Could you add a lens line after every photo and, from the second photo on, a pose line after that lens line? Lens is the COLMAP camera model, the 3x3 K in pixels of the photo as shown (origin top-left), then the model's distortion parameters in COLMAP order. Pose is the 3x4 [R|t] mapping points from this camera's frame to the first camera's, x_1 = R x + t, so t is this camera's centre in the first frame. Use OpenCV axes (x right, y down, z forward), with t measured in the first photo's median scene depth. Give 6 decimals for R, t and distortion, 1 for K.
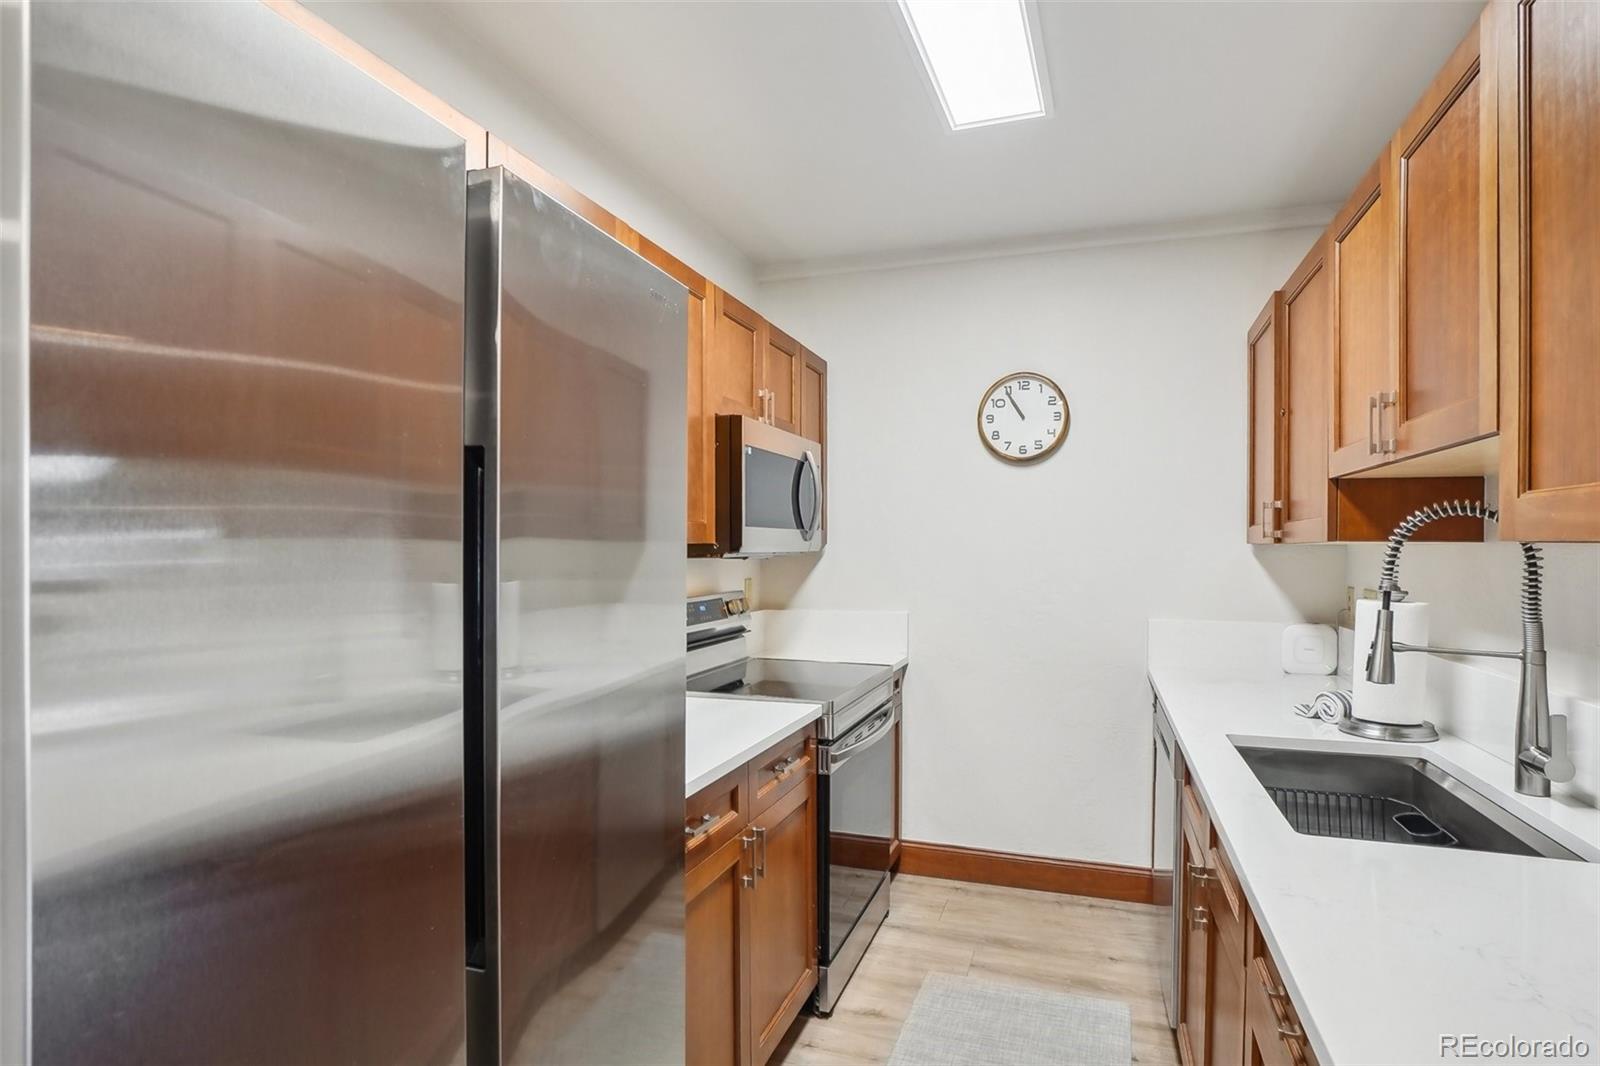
lens RADIAL K [[833.7, 0, 795.7], [0, 833.7, 535.2], [0, 0, 1]] dist [-0.045026, 0.023660]
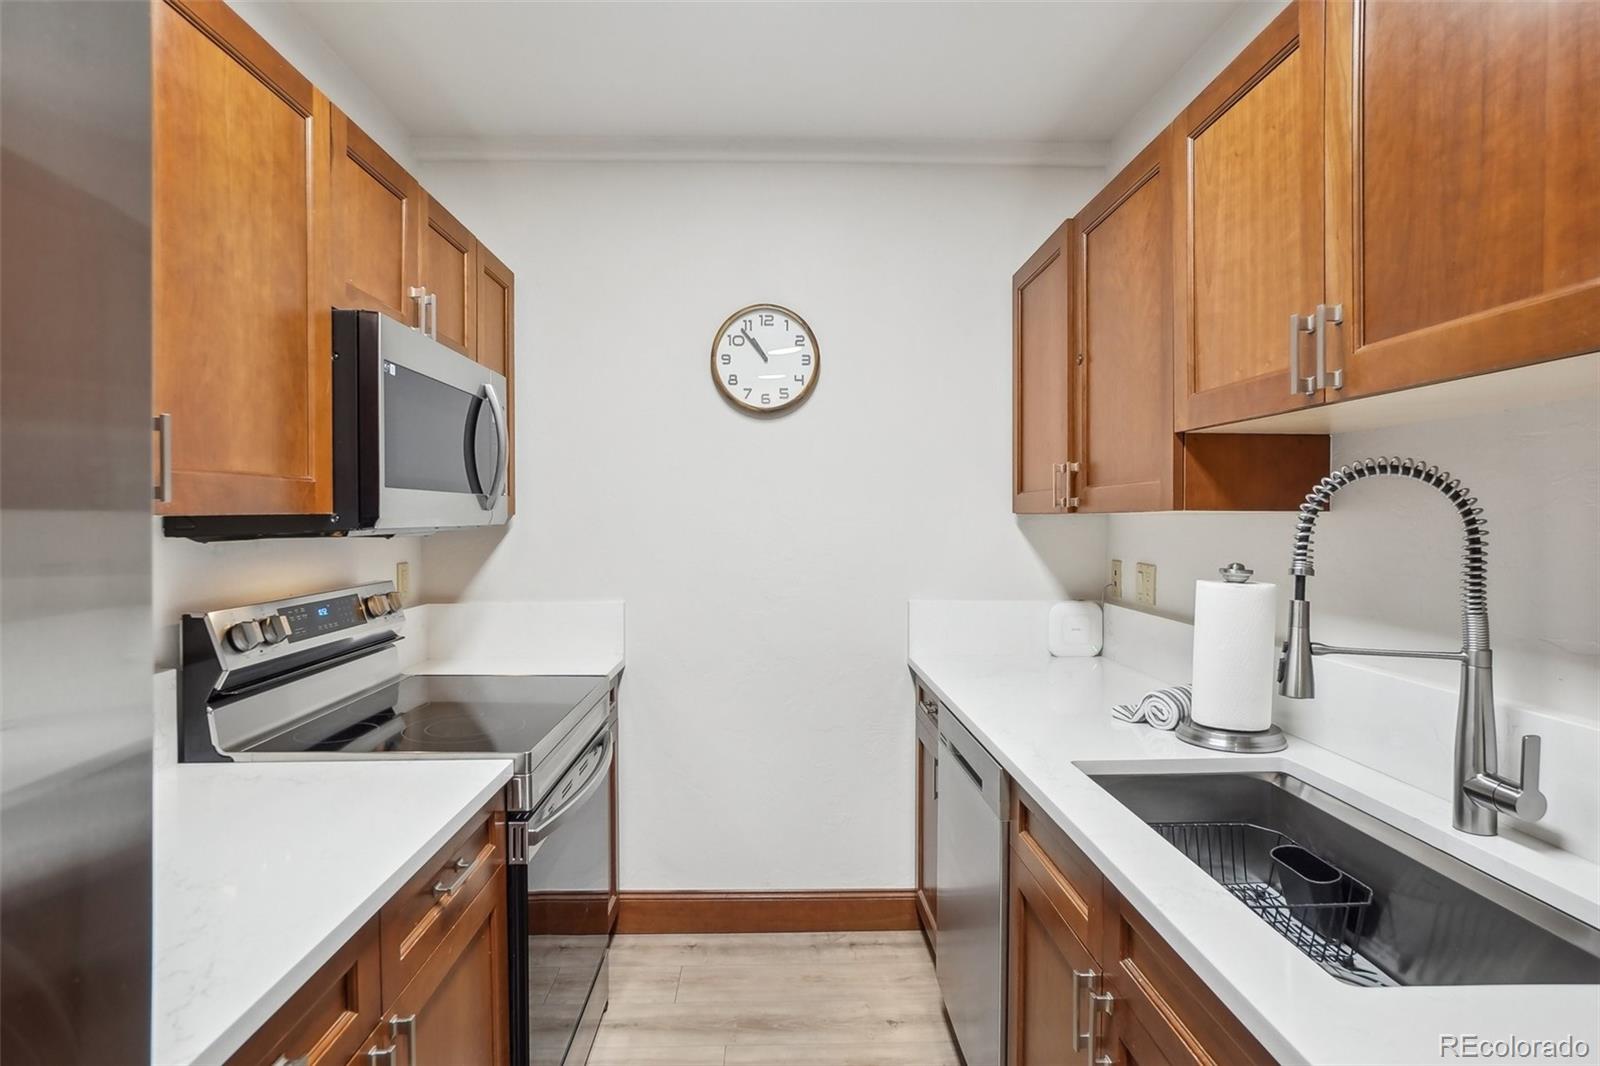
lens RADIAL K [[805.4, 0, 779.5], [0, 805.4, 526.7], [0, 0, 1]] dist [-0.028236, 0.000237]
pose [[0.935323, -0.007811, 0.353710, 0.005058], [-0.001809, 0.999638, 0.026857, 0.002175], [-0.353792, -0.025760, 0.934969, 0.284874]]
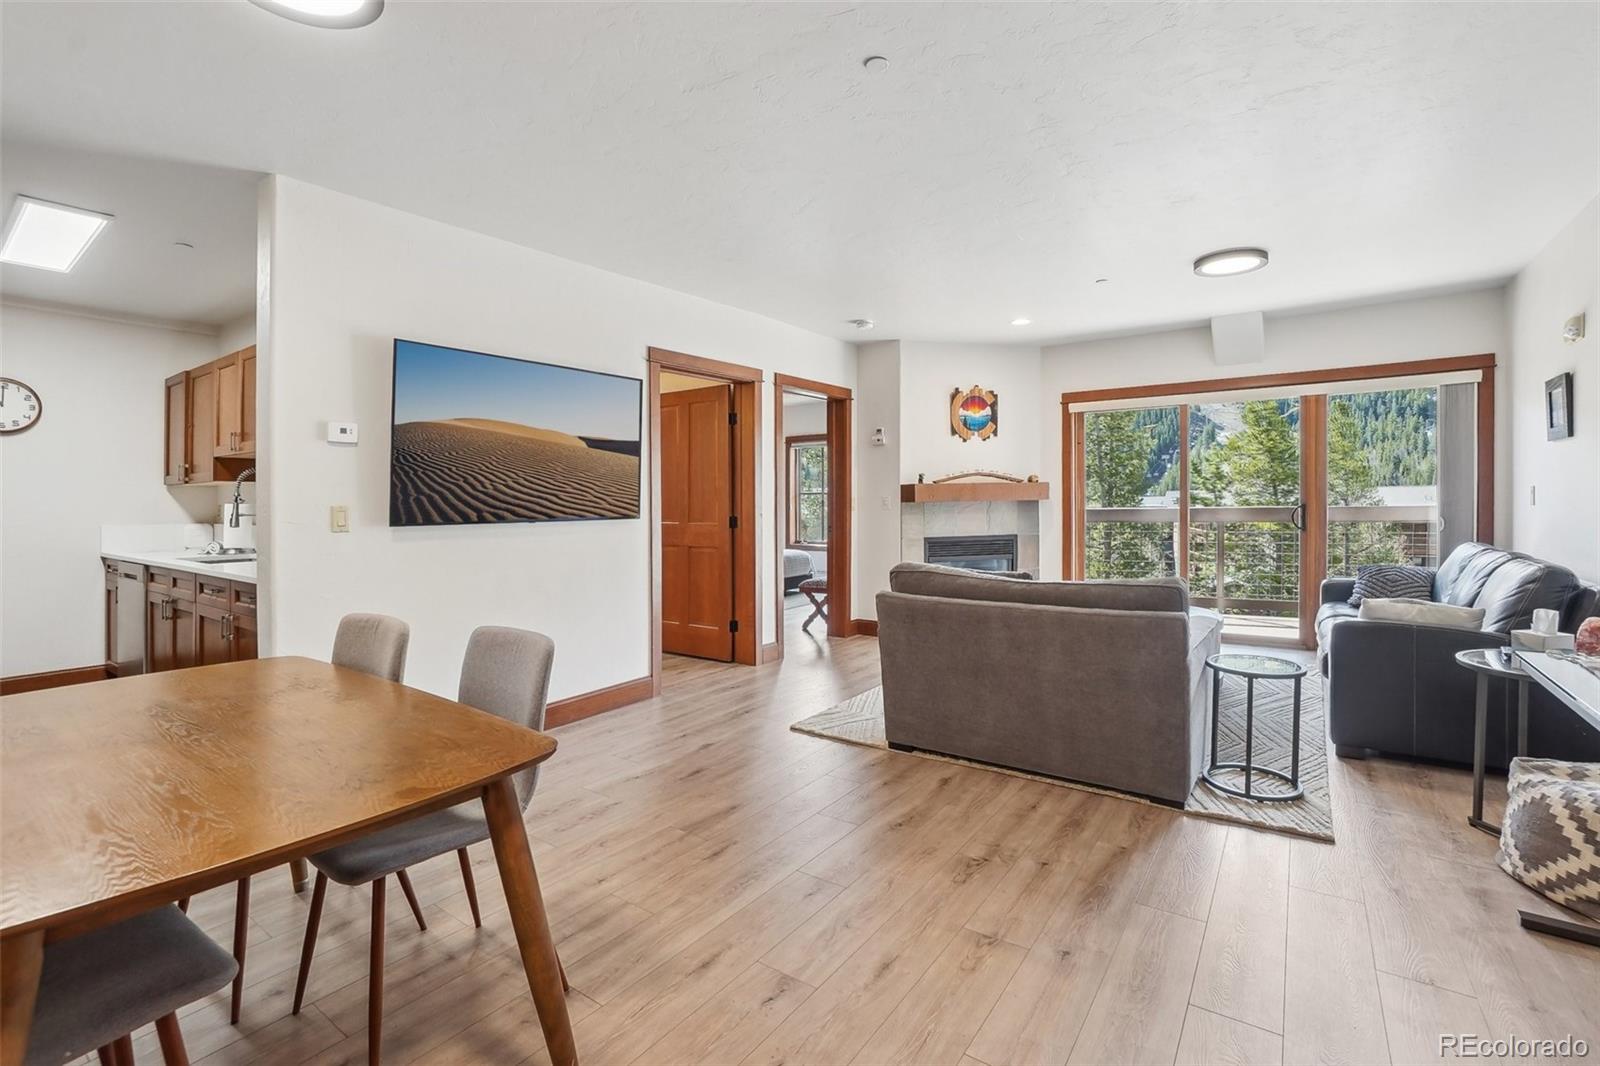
lens RADIAL K [[723.8, 0, 799.3], [0, 723.8, 498.4], [0, 0, 1]] dist [-0.058793, 0.020695]
pose [[0.263471, -0.006569, 0.964645, -0.707223], [-0.000515, 0.999976, 0.006951, 0.031694], [-0.964667, -0.002328, 0.263462, -0.967828]]
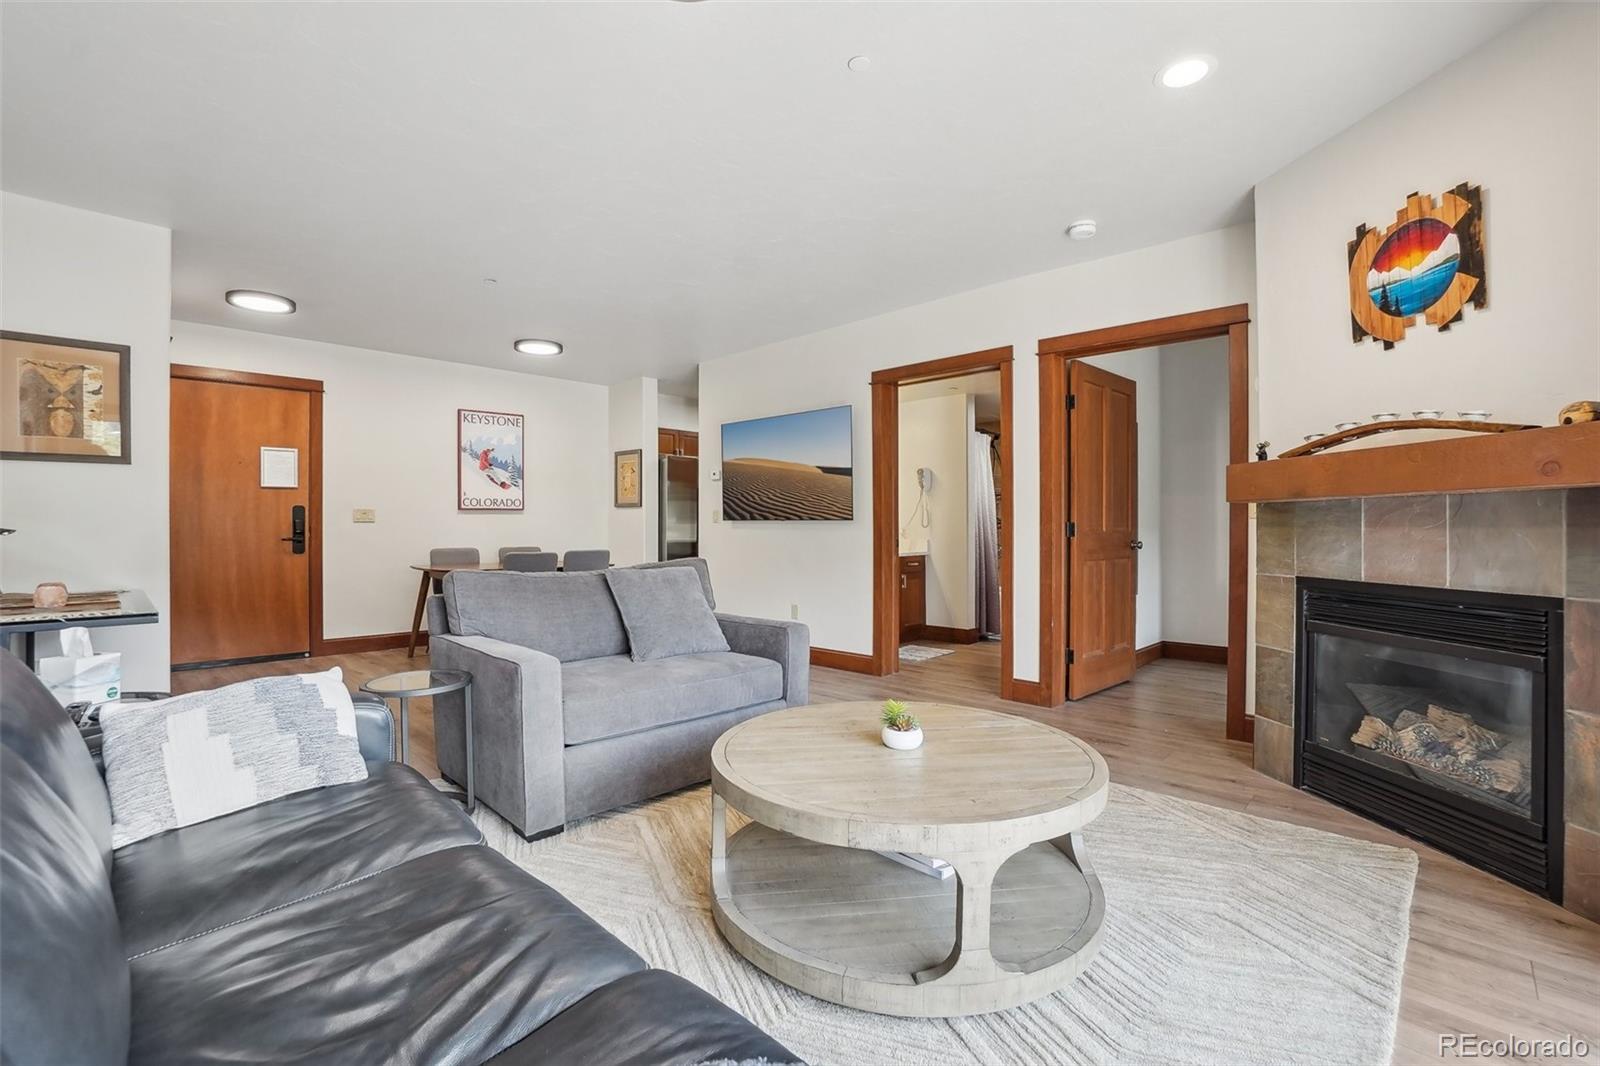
lens RADIAL K [[719.7, 0, 792.8], [0, 719.7, 532.1], [0, 0, 1]] dist [-0.058320, 0.023412]
pose [[0.911899, 0.001582, -0.410412, 1.403616], [0.006998, 0.999787, 0.019403, 0.080946], [0.410356, -0.020566, 0.911694, -2.045056]]
